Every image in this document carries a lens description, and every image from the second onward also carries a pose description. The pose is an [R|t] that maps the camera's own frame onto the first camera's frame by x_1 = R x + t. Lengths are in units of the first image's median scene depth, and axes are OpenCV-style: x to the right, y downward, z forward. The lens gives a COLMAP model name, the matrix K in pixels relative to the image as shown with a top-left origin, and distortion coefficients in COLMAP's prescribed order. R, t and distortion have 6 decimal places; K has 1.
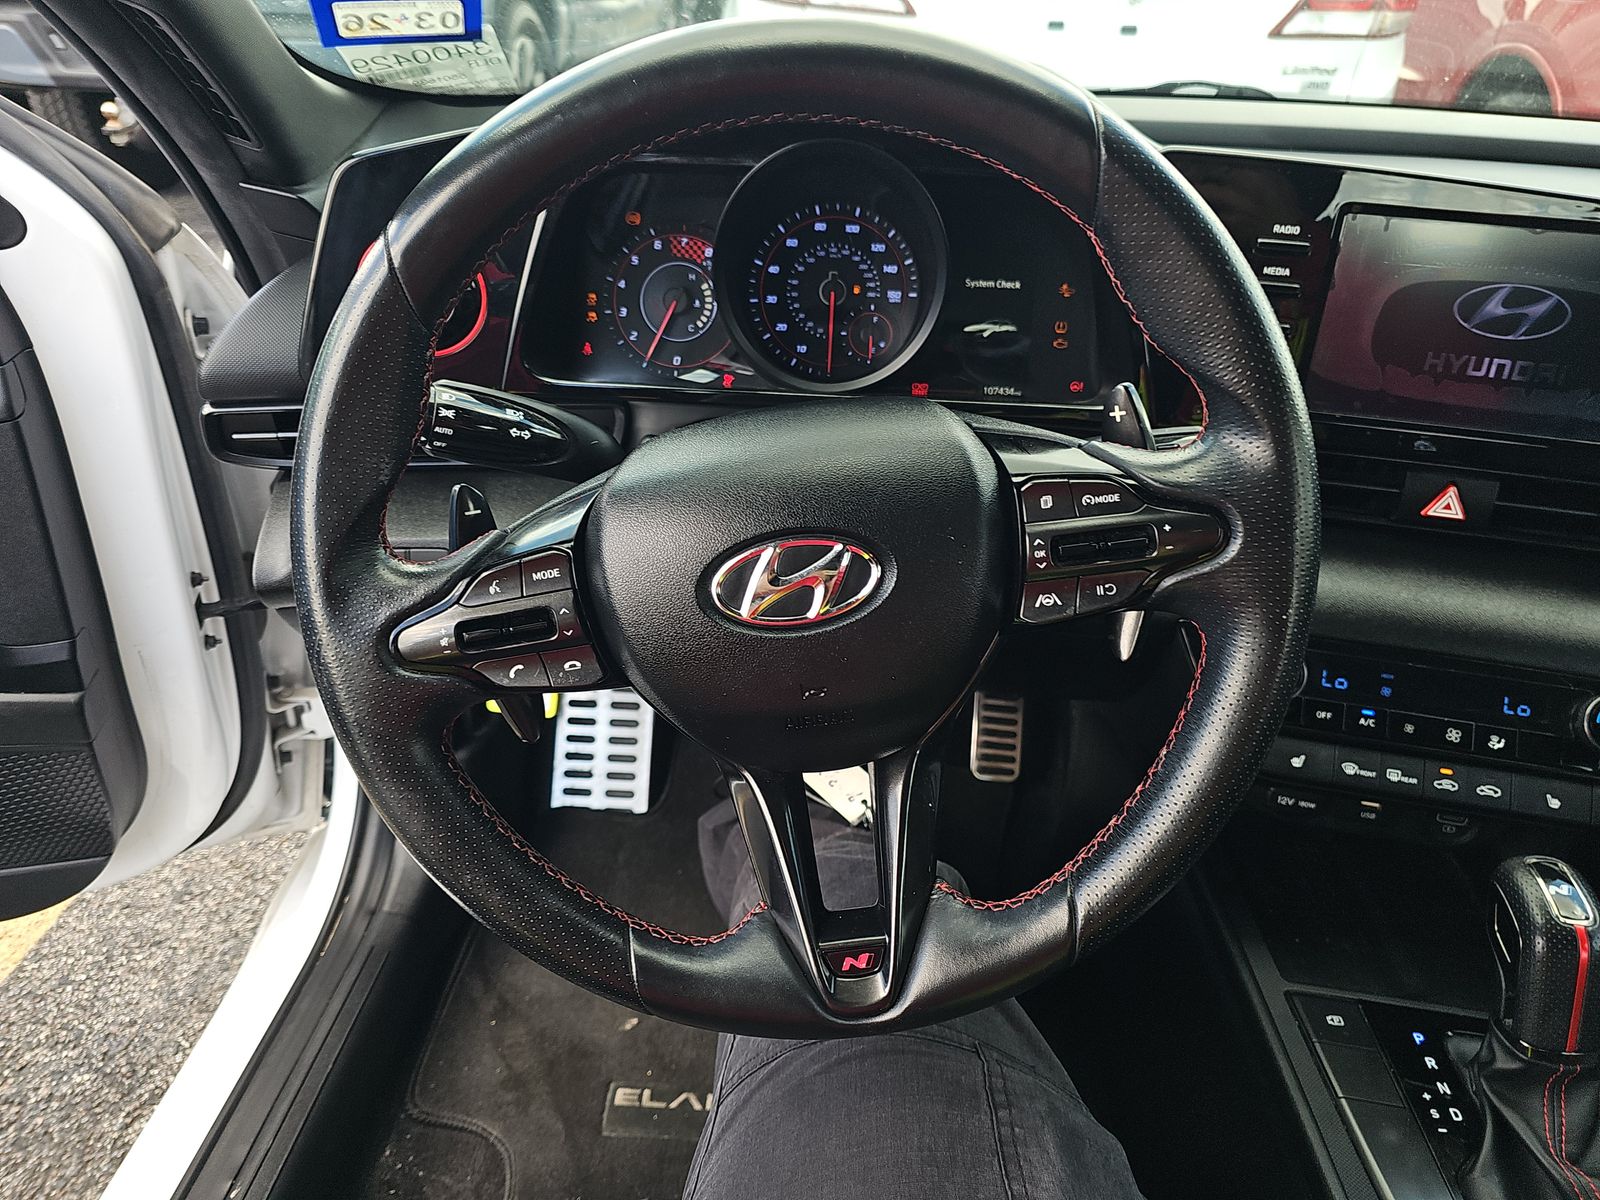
lens RADIAL K [[1044.2, 0, 782.4], [0, 1044.2, 594.5], [0, 0, 1]] dist [0.037325, -0.058325]
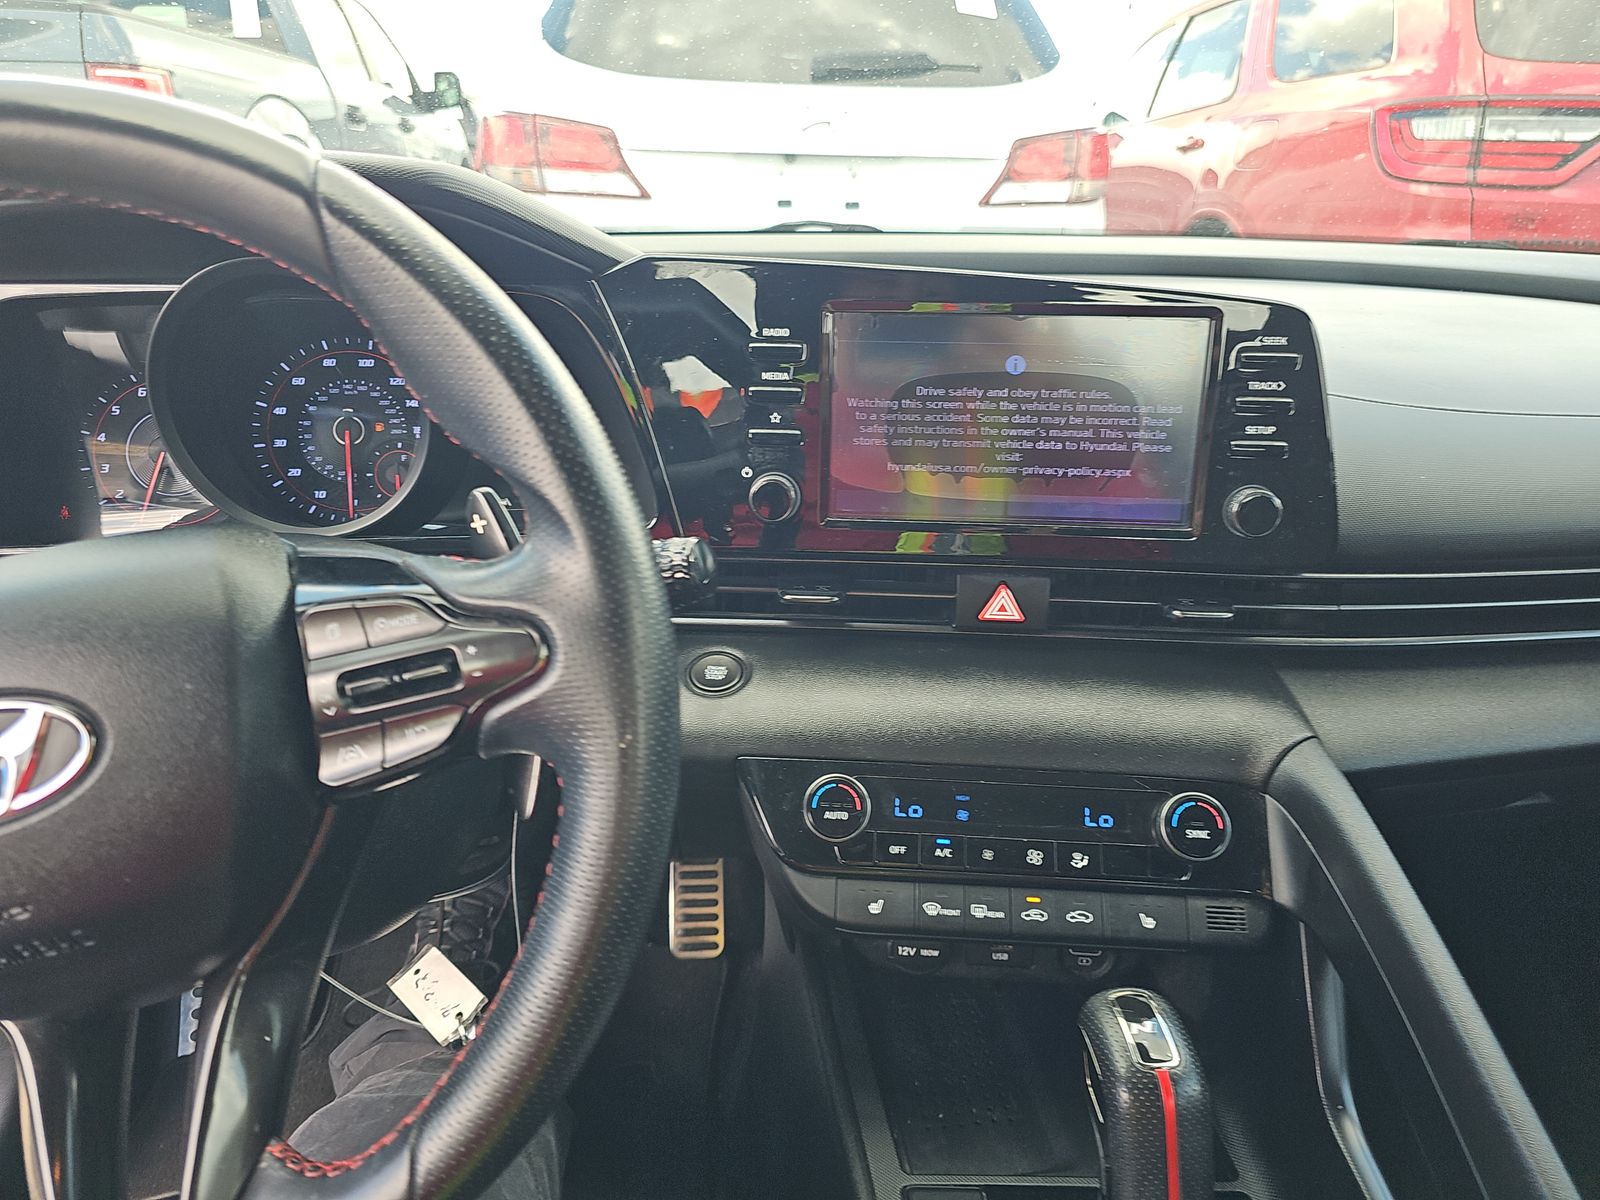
lens RADIAL K [[1044.2, 0, 782.4], [0, 1044.2, 594.5], [0, 0, 1]] dist [0.037325, -0.058325]
pose [[0.987275, -0.080986, 0.136856, 0.280562], [0.101641, 0.983234, -0.151393, 0.023289], [-0.122301, 0.163377, 0.978954, 0.095406]]
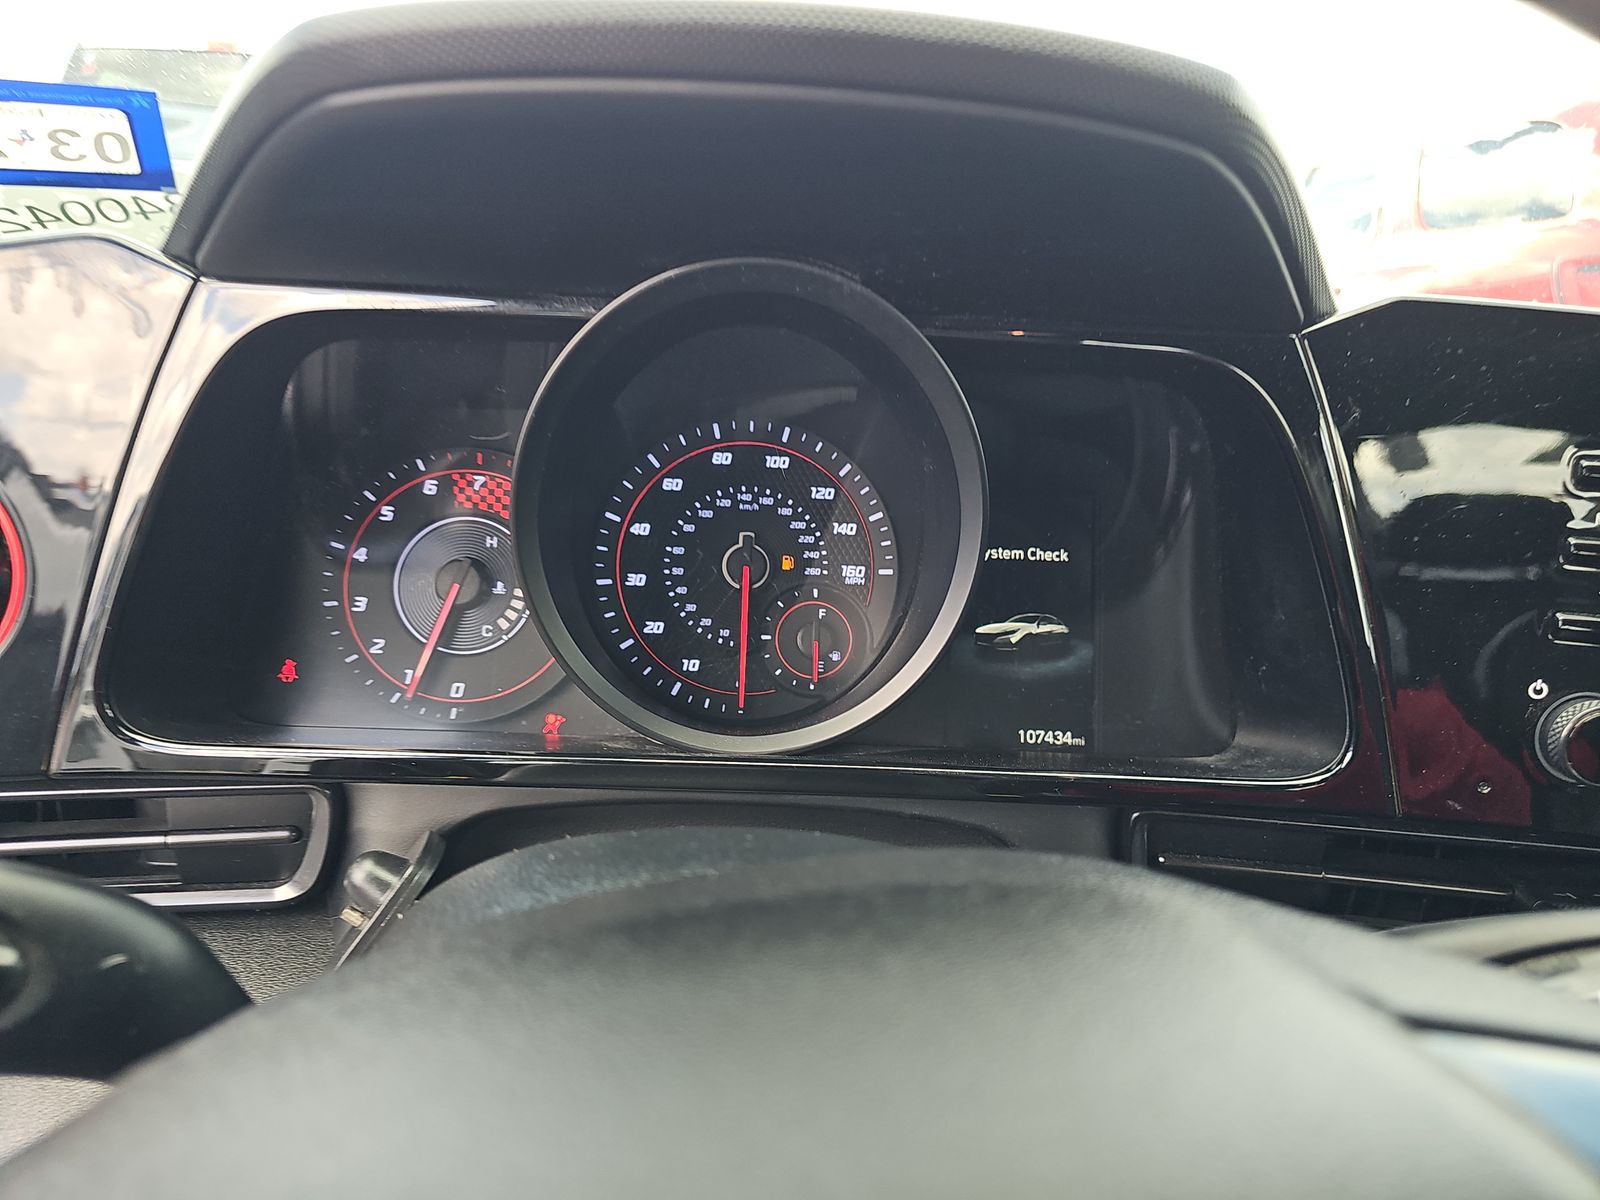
lens RADIAL K [[1057.9, 0, 764.9], [0, 1057.9, 568.5], [0, 0, 1]] dist [0.038774, -0.087430]
pose [[0.994731, -0.001887, 0.102503, 0.000021], [0.031885, 0.955942, -0.291818, -0.122435], [-0.097436, 0.293549, 0.950965, 0.460305]]
